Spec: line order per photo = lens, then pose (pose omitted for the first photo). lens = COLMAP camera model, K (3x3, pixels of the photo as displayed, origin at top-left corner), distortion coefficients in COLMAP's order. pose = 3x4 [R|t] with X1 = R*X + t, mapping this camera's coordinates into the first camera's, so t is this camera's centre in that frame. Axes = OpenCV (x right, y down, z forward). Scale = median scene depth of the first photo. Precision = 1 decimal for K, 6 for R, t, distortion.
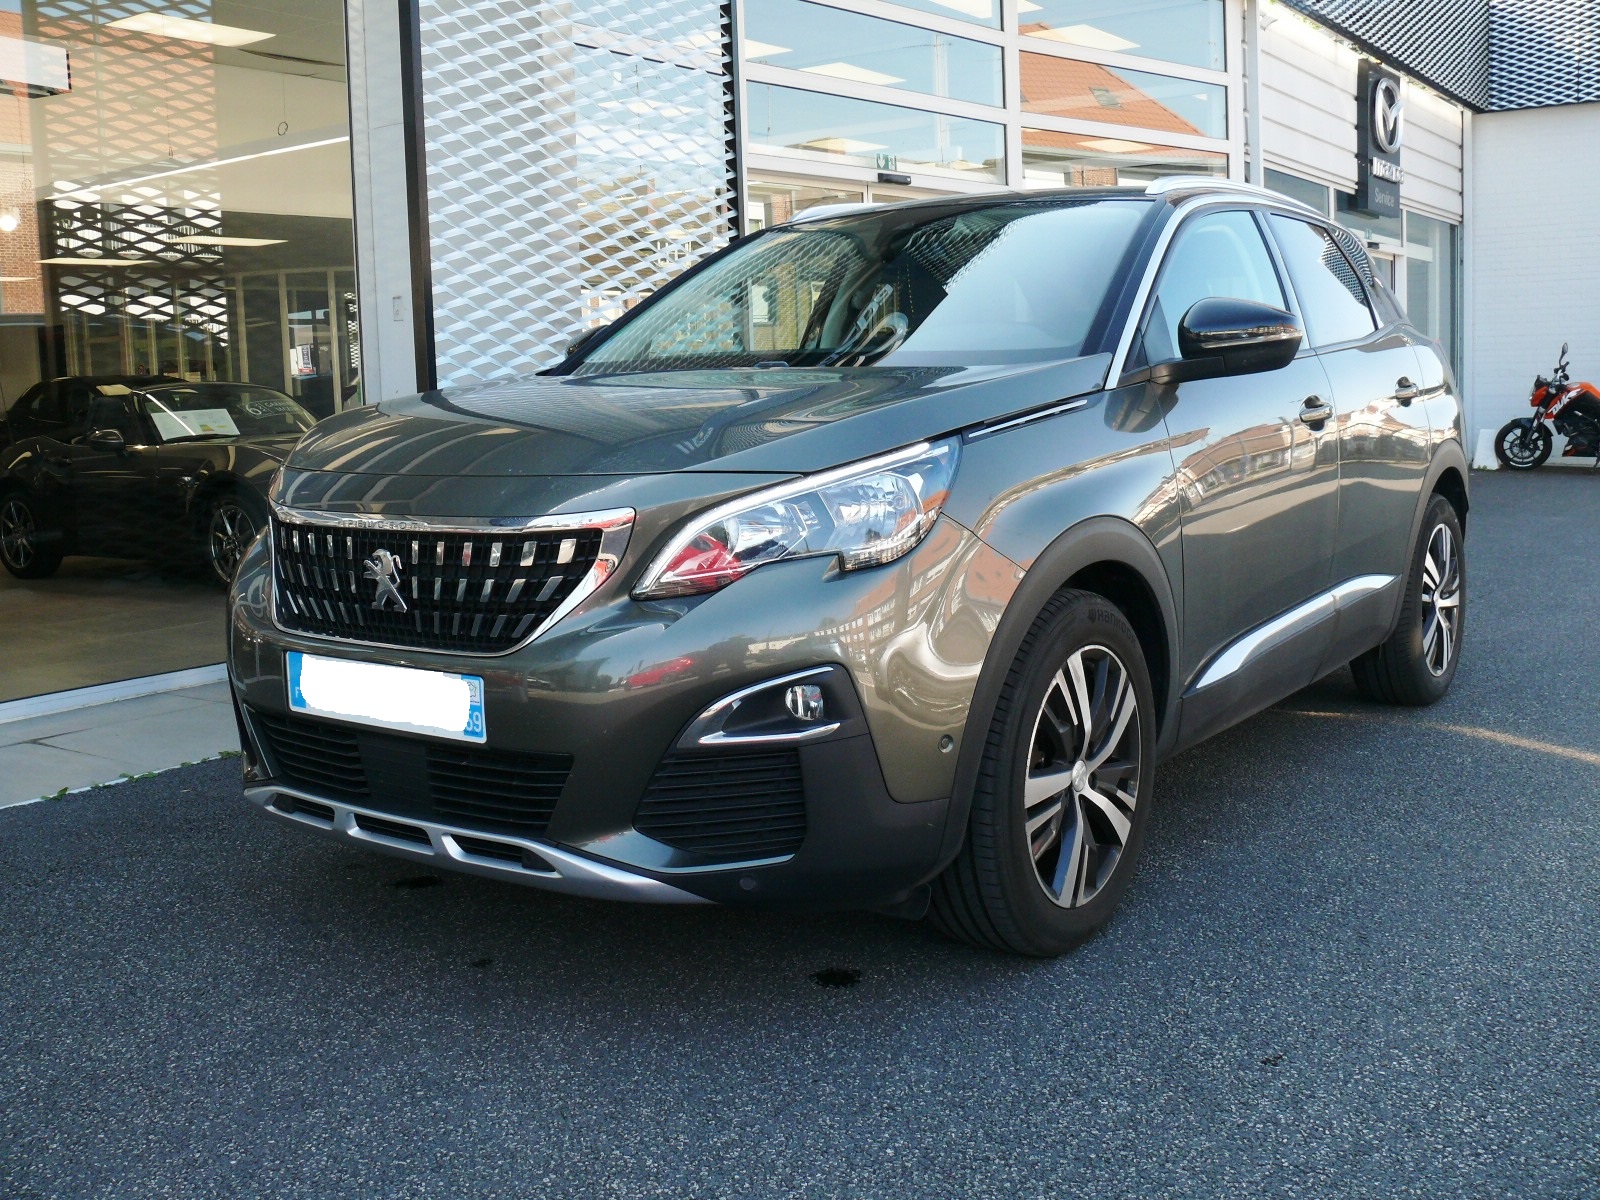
lens RADIAL K [[1527.1, 0, 800.0], [0, 1527.1, 600.0], [0, 0, 1]] dist [-0.188218, 0.158543]
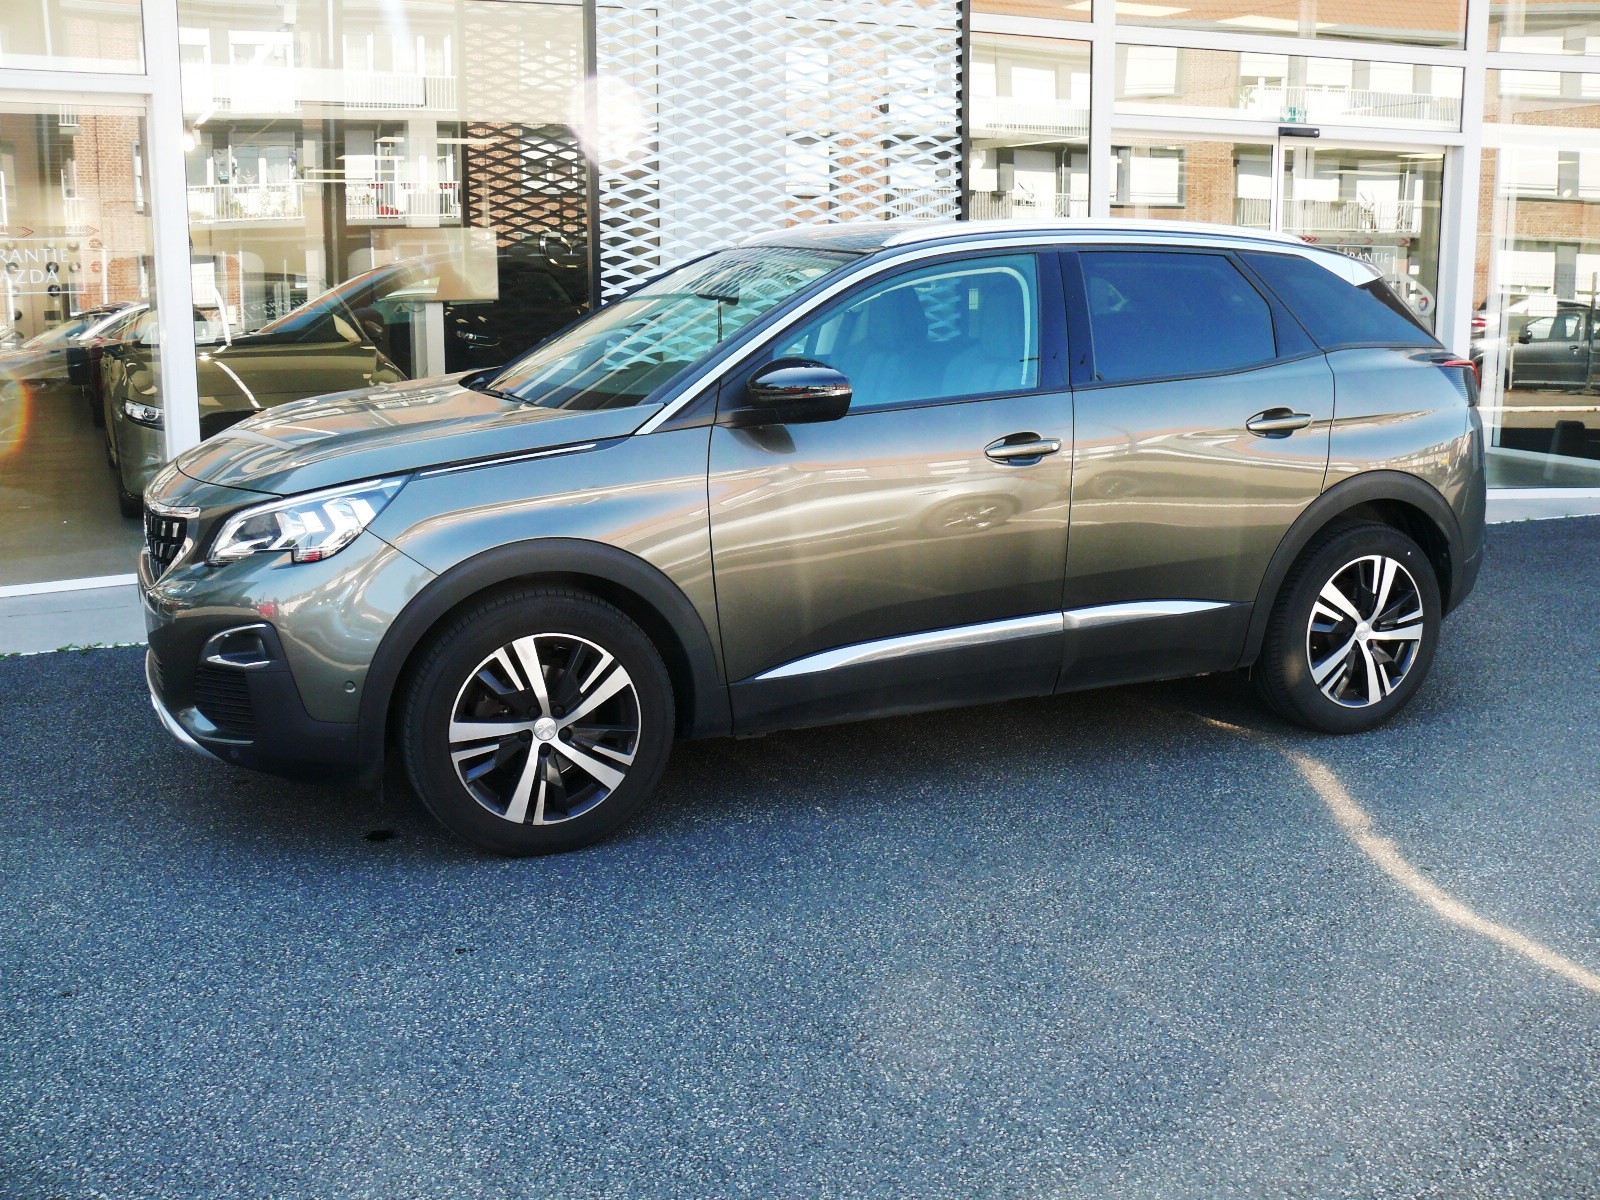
lens RADIAL K [[1527.1, 0, 800.0], [0, 1527.1, 600.0], [0, 0, 1]] dist [-0.188218, 0.158543]
pose [[0.890849, 0.135275, -0.433692, 1.000721], [-0.097015, 0.989265, 0.109288, -0.172202], [0.443820, -0.055284, 0.894409, -0.091239]]
